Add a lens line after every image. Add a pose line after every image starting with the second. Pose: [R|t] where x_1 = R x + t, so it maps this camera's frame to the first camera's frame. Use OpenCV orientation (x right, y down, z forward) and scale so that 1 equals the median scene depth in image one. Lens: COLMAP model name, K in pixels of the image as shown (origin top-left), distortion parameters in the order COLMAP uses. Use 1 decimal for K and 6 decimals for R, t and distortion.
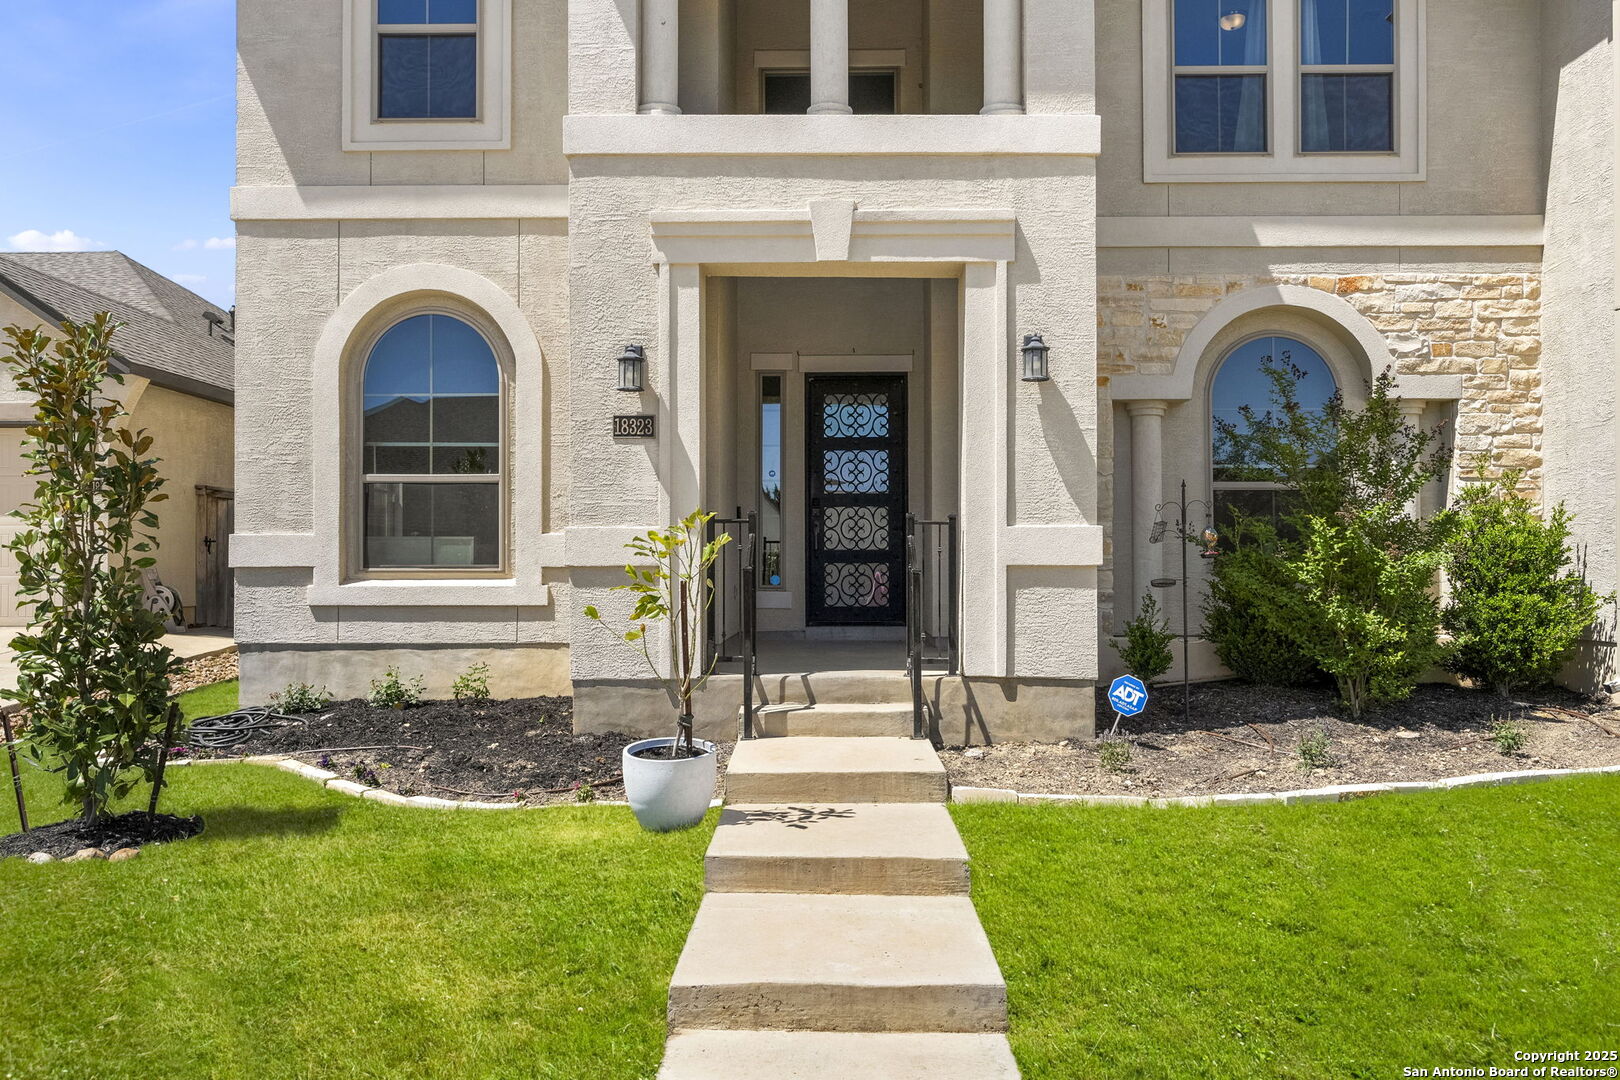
lens RADIAL K [[1204.3, 0, 810.0], [0, 1204.3, 540.0], [0, 0, 1]] dist [0.000595, 0.000175]
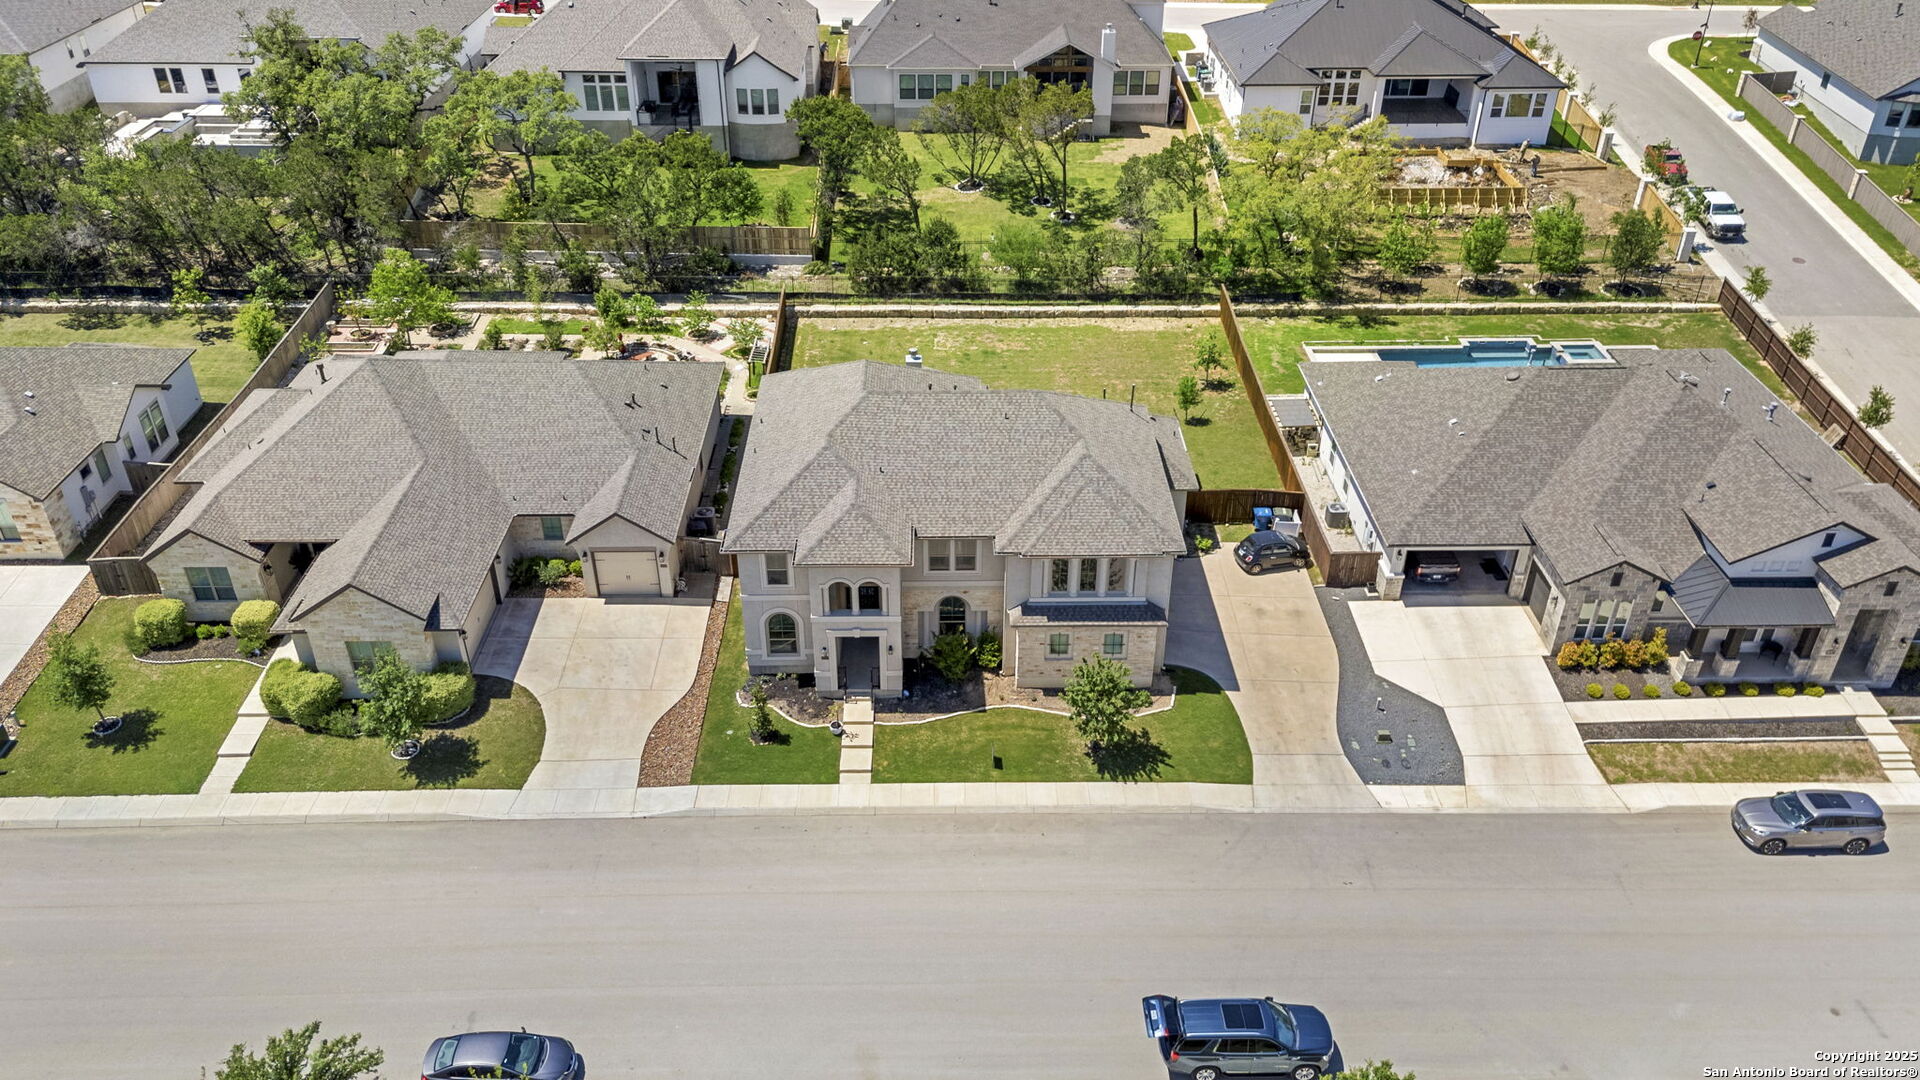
lens RADIAL K [[1451.1, 0, 960.0], [0, 1451.1, 540.0], [0, 0, 1]] dist [0.058369, 0.000100]
pose [[0.999356, -0.014198, 0.032962, 0.300322], [-0.006239, 0.835705, 0.549144, -4.639895], [-0.035343, -0.548996, 0.835078, -4.846491]]
